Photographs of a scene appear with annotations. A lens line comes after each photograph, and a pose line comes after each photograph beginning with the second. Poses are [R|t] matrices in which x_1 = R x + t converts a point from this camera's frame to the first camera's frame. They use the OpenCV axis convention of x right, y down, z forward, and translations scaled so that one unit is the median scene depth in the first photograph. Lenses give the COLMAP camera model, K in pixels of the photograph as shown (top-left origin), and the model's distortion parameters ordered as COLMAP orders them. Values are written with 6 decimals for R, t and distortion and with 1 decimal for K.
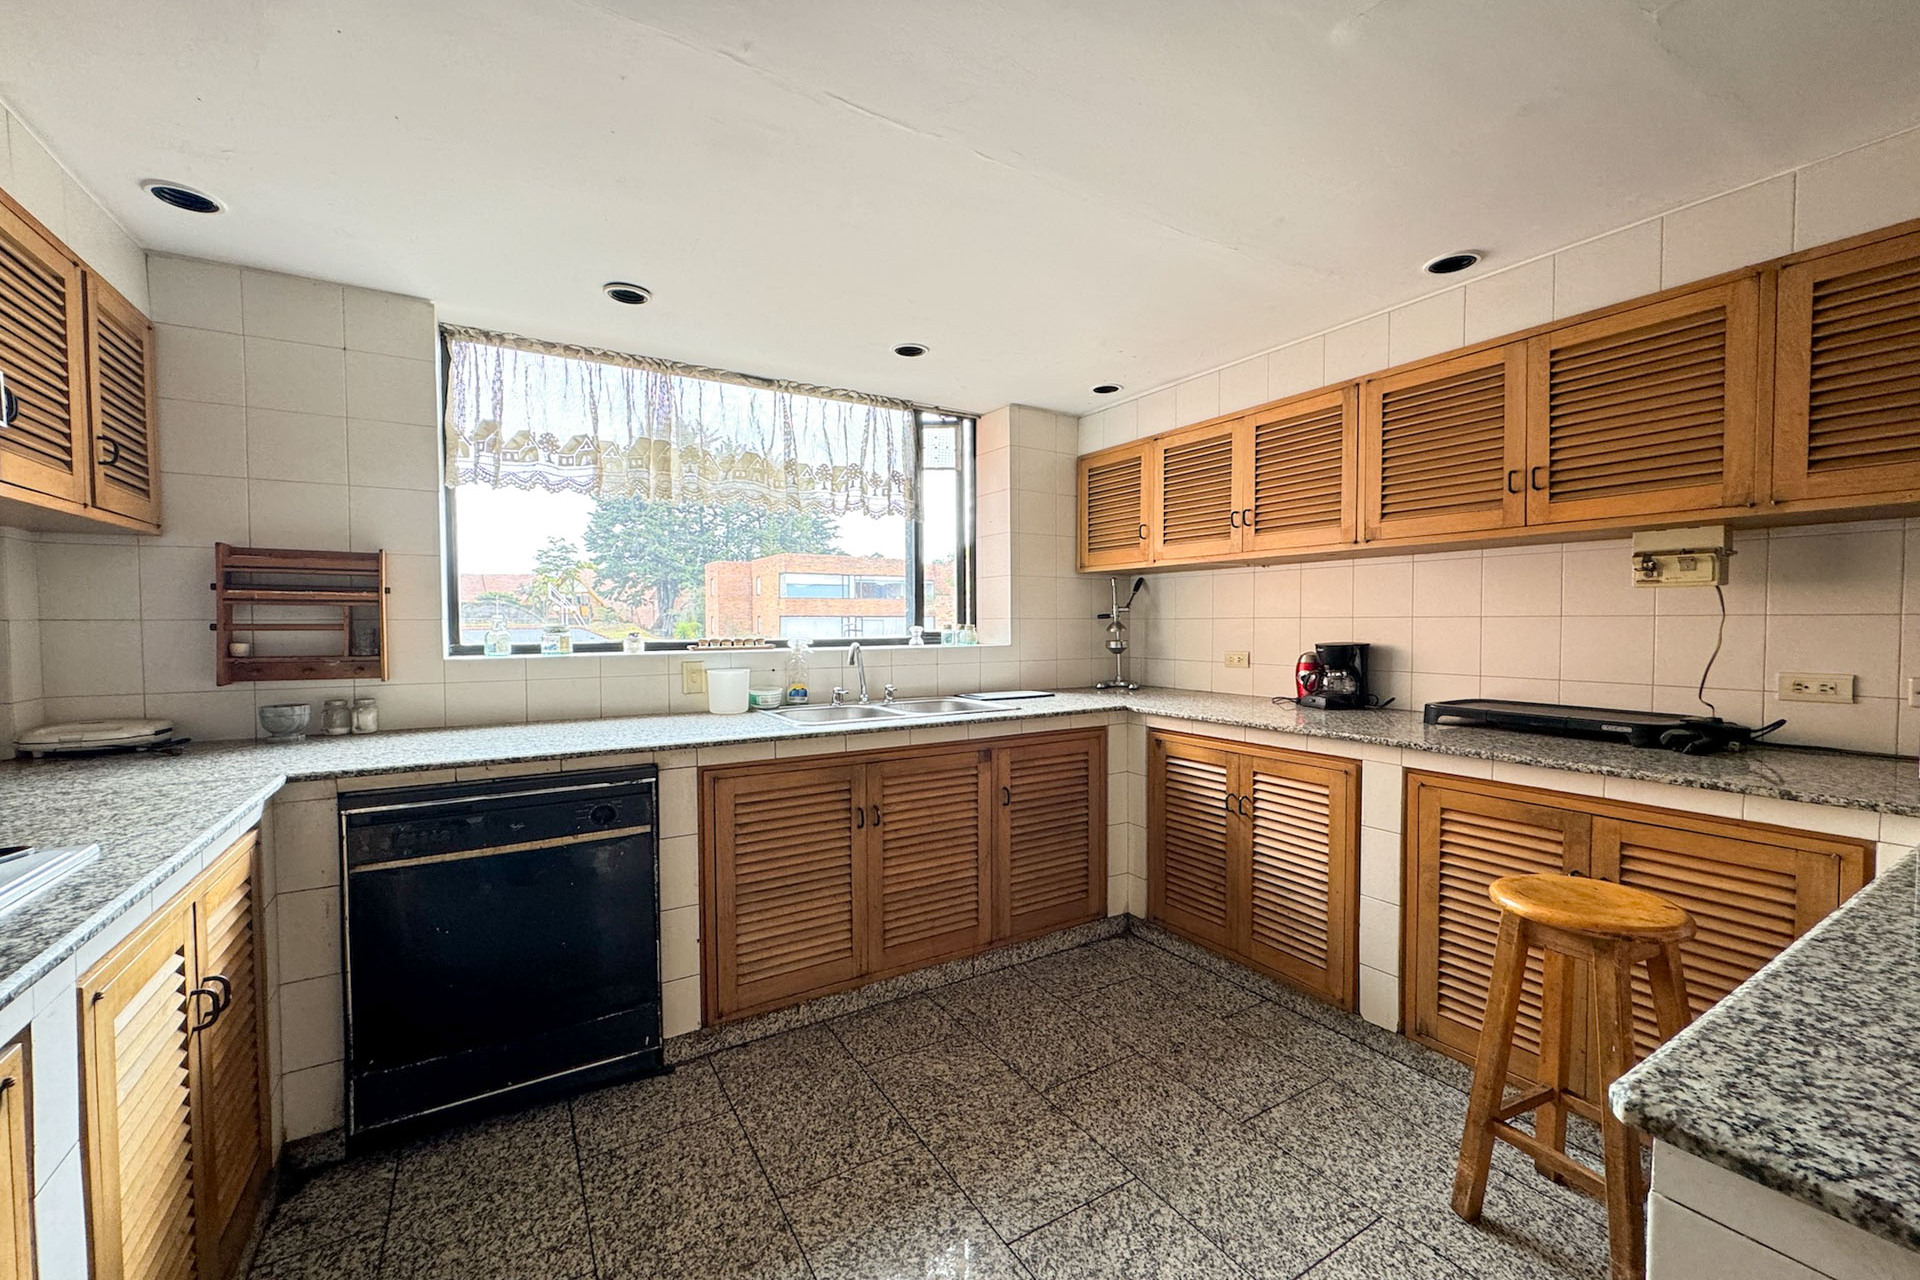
lens RADIAL K [[764.1, 0, 961.2], [0, 764.1, 659.2], [0, 0, 1]] dist [-0.000283, -0.000039]
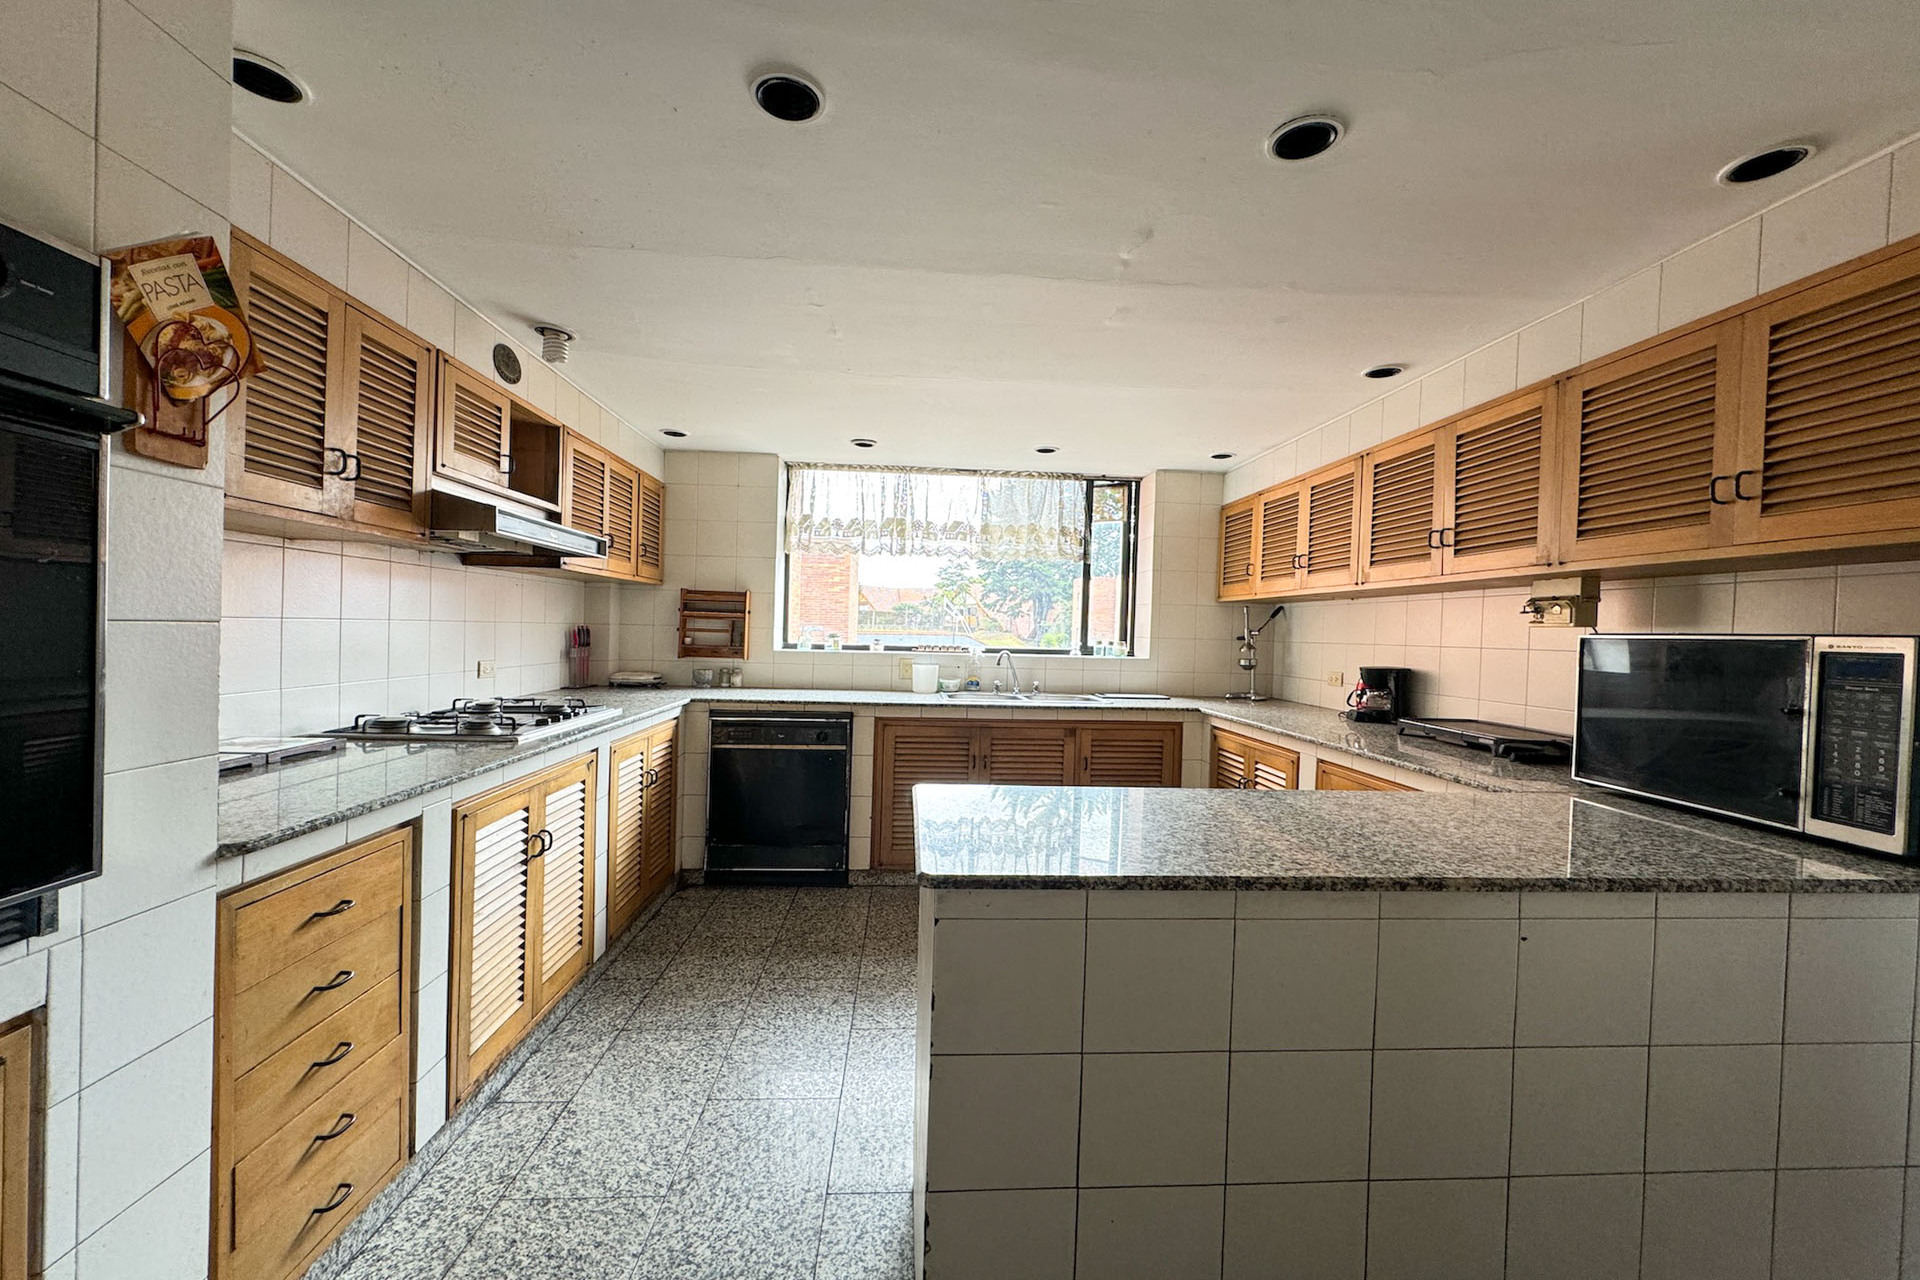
lens RADIAL K [[764.1, 0, 961.2], [0, 764.1, 659.2], [0, 0, 1]] dist [-0.000283, -0.000039]
pose [[0.886220, 0.043905, -0.461179, 0.553378], [-0.052027, 0.998634, -0.004906, 0.007367], [0.460333, 0.028341, 0.887294, -0.402141]]
